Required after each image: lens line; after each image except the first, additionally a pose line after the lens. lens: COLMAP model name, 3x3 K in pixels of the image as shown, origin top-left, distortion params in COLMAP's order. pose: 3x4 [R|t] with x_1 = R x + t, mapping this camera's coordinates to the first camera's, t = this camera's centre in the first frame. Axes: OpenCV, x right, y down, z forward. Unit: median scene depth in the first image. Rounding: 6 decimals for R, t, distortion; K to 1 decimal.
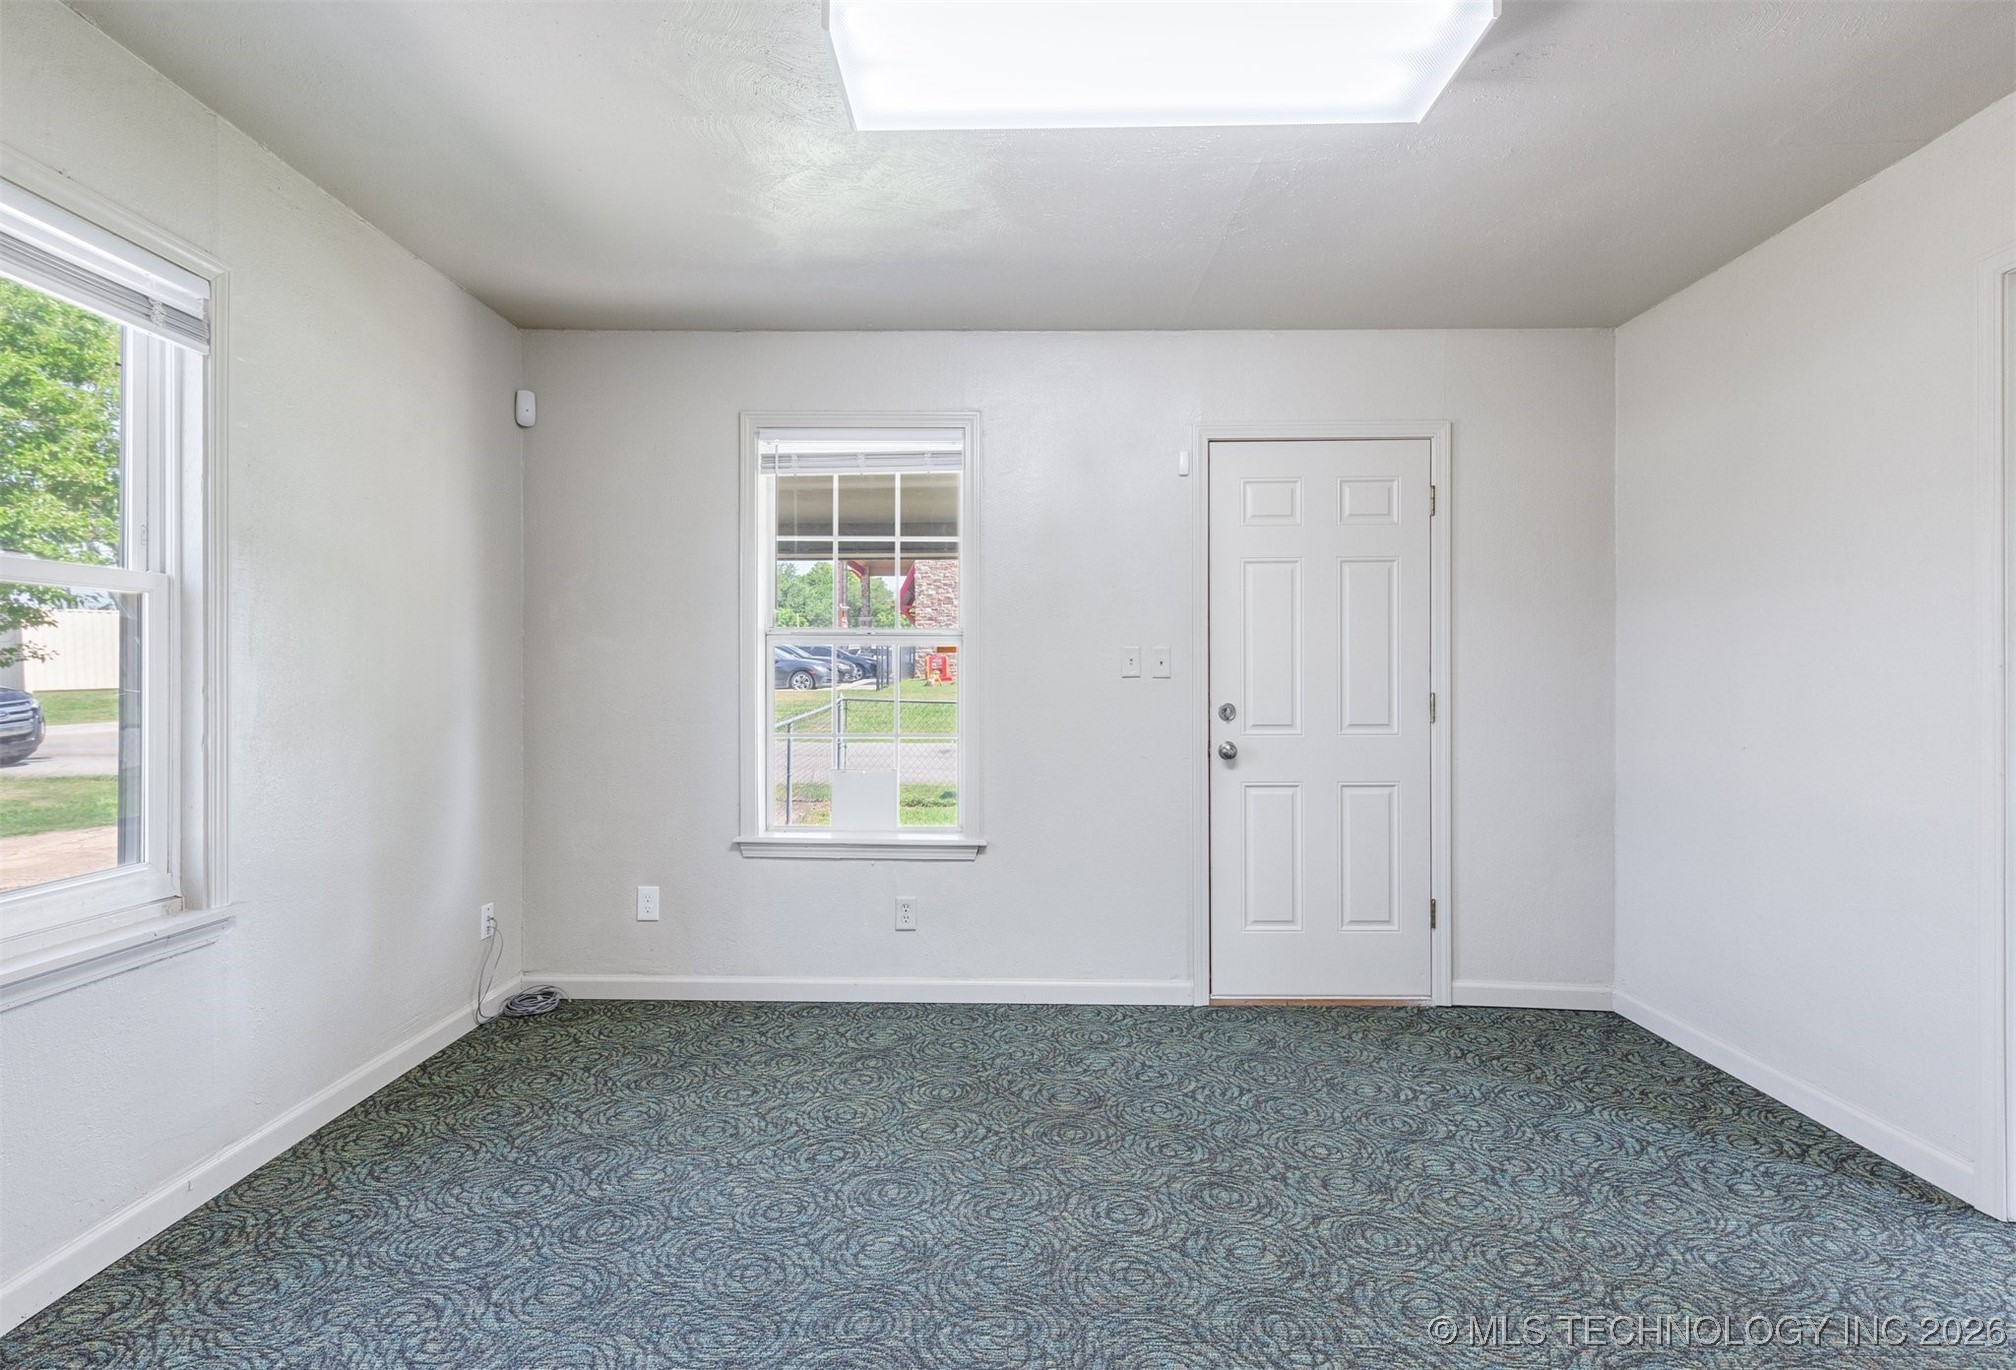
lens RADIAL K [[985.8, 0, 1008.0], [0, 985.8, 685.0], [0, 0, 1]] dist [0.009978, -0.002886]
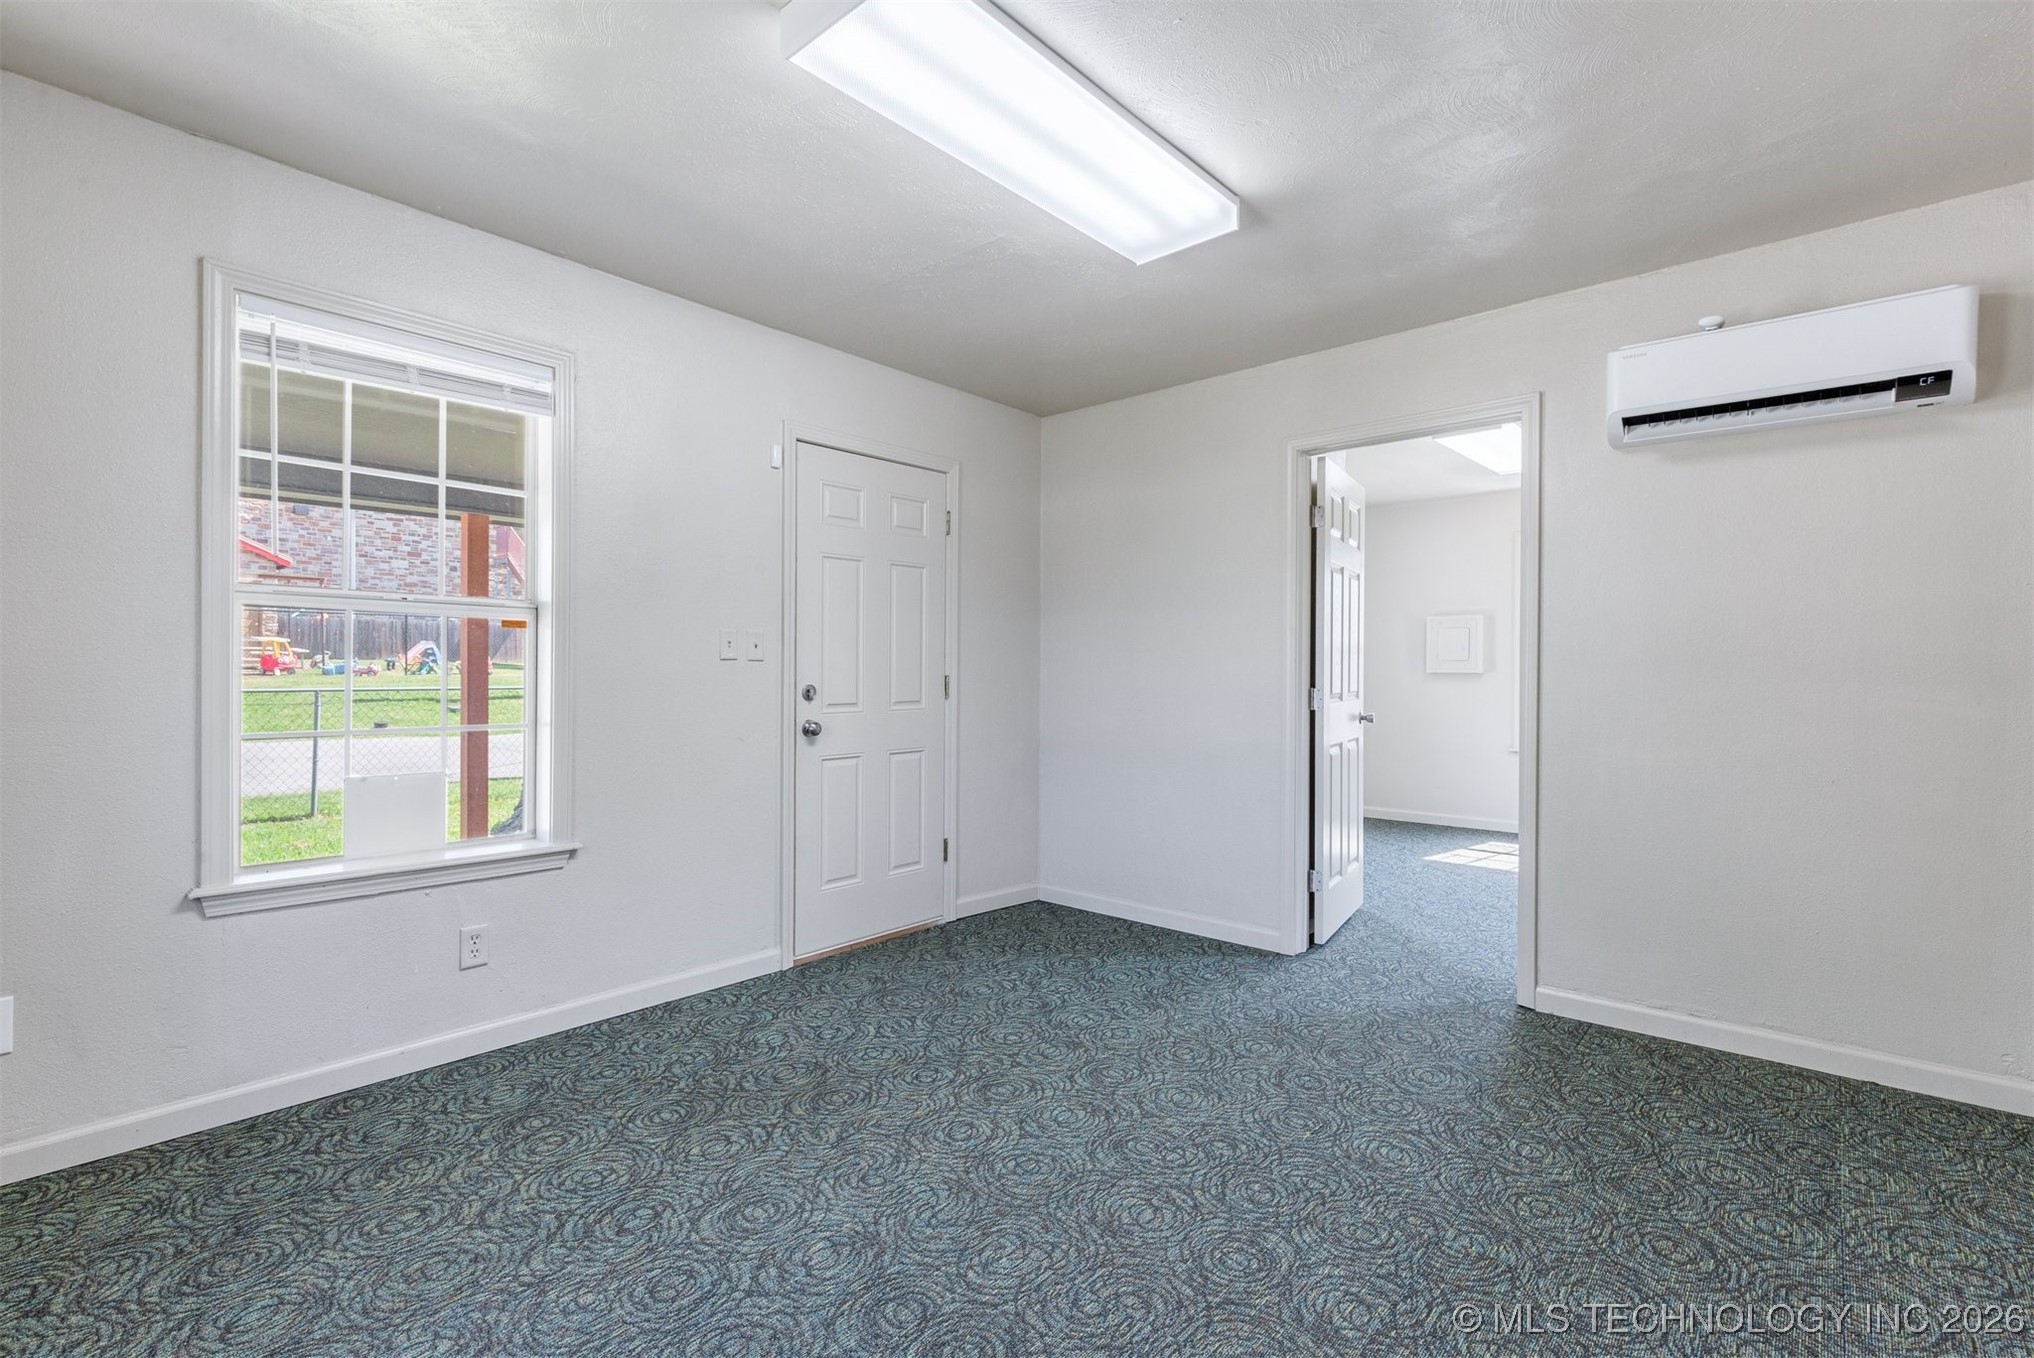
lens RADIAL K [[903.4, 0, 1049.4], [0, 903.4, 674.3], [0, 0, 1]] dist [0.010715, -0.001784]
pose [[0.646854, 0.000423, 0.762614, -0.409920], [-0.002263, 0.999997, 0.001366, 0.005591], [-0.762611, -0.002610, 0.646852, 0.170987]]
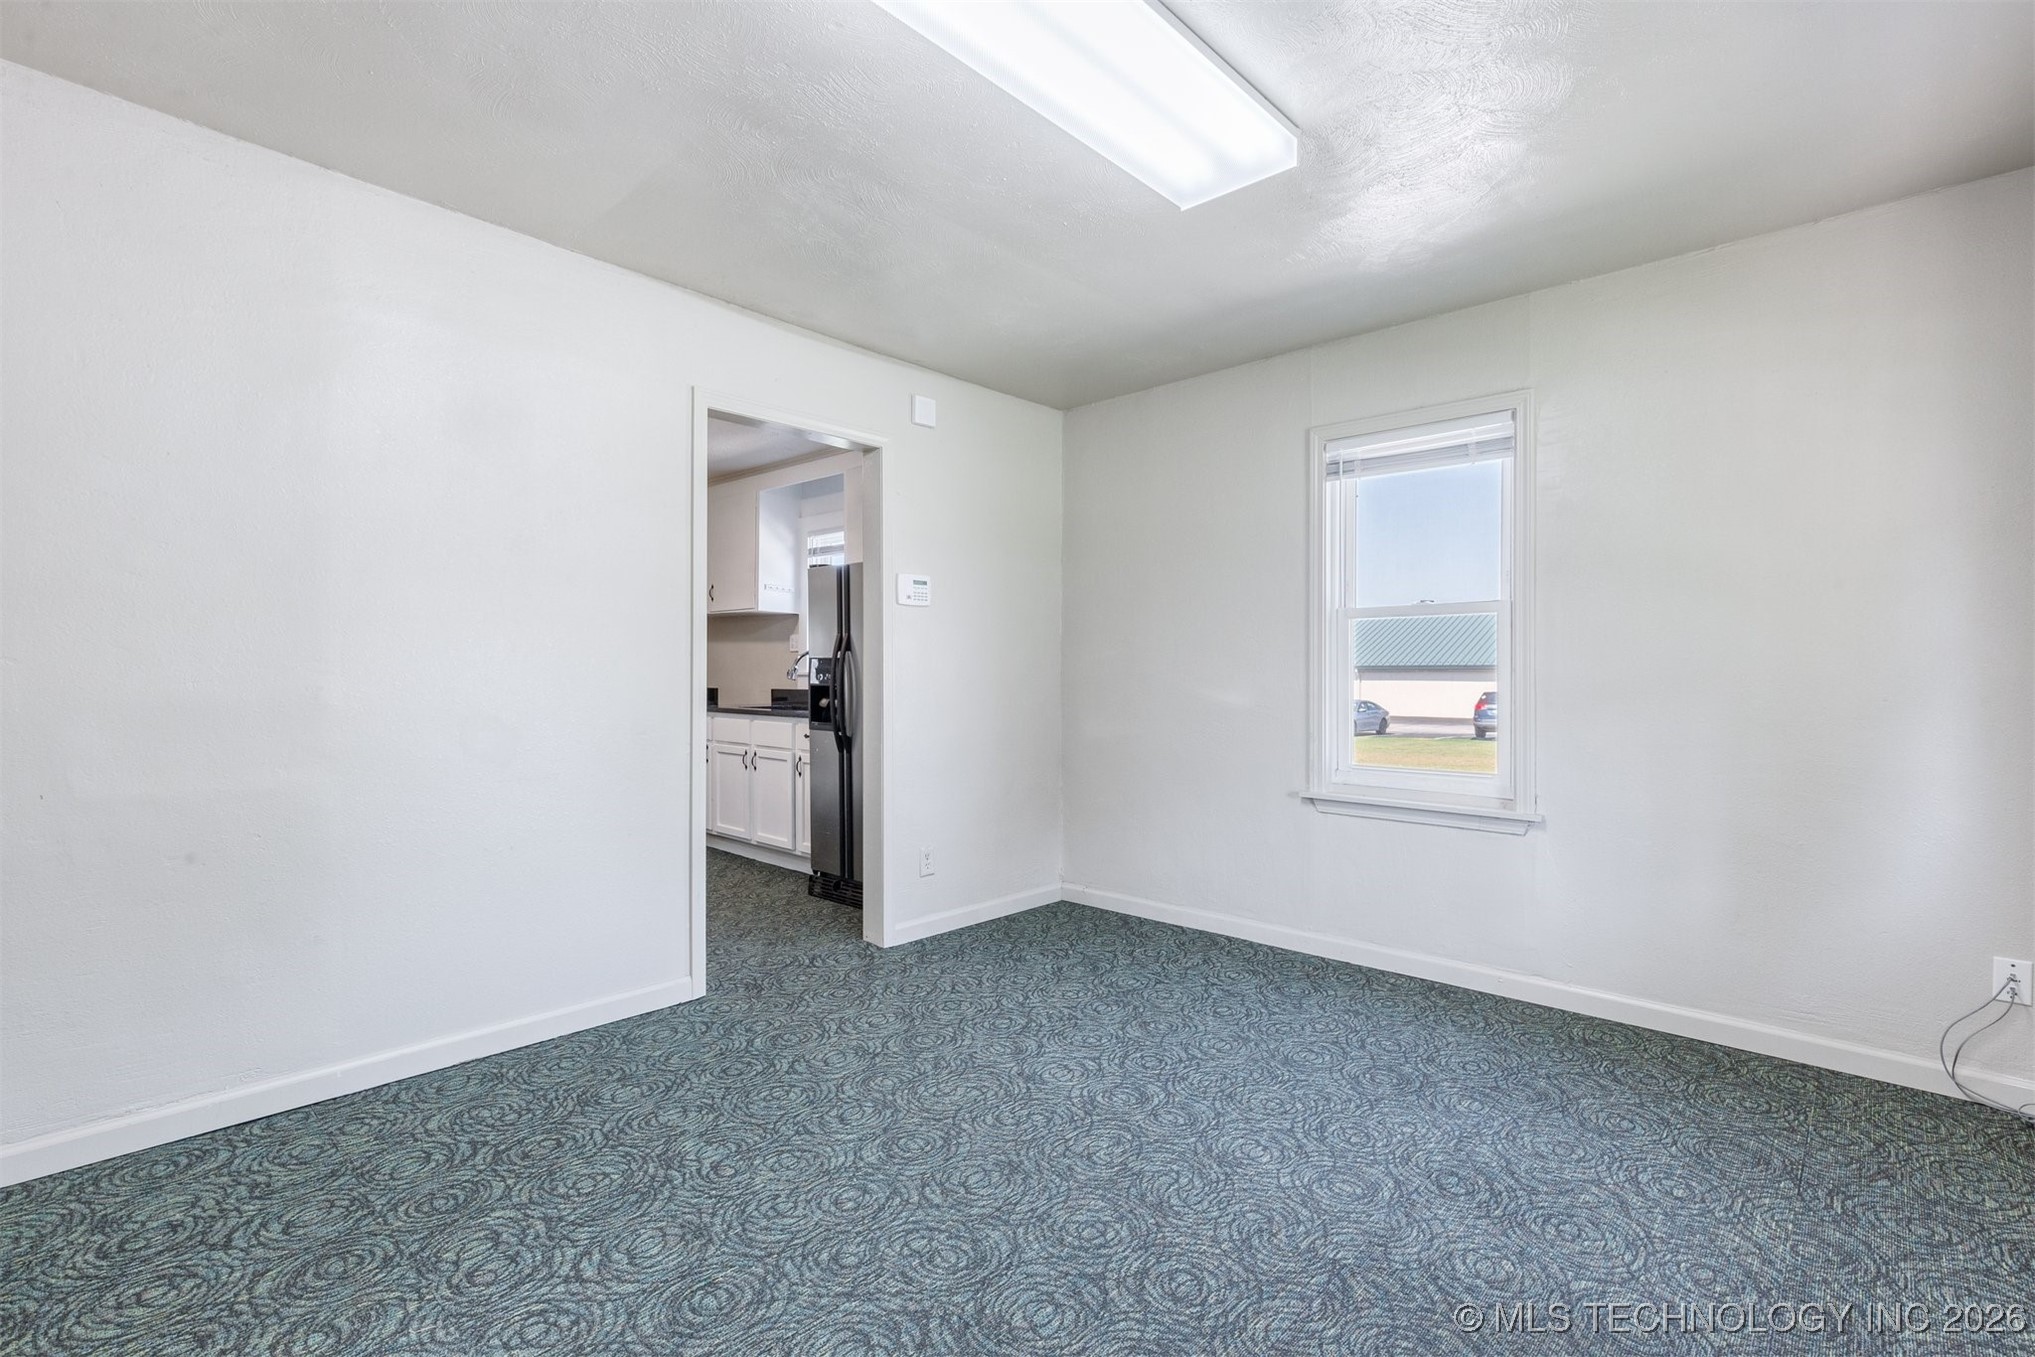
lens RADIAL K [[951.0, 0, 1025.3], [0, 951.0, 677.1], [0, 0, 1]] dist [0.006713, -0.000831]
pose [[-0.684017, 0.000476, -0.729466, 0.540932], [-0.008943, 0.999919, 0.009039, 0.006792], [0.729411, 0.012706, -0.683958, 0.977425]]
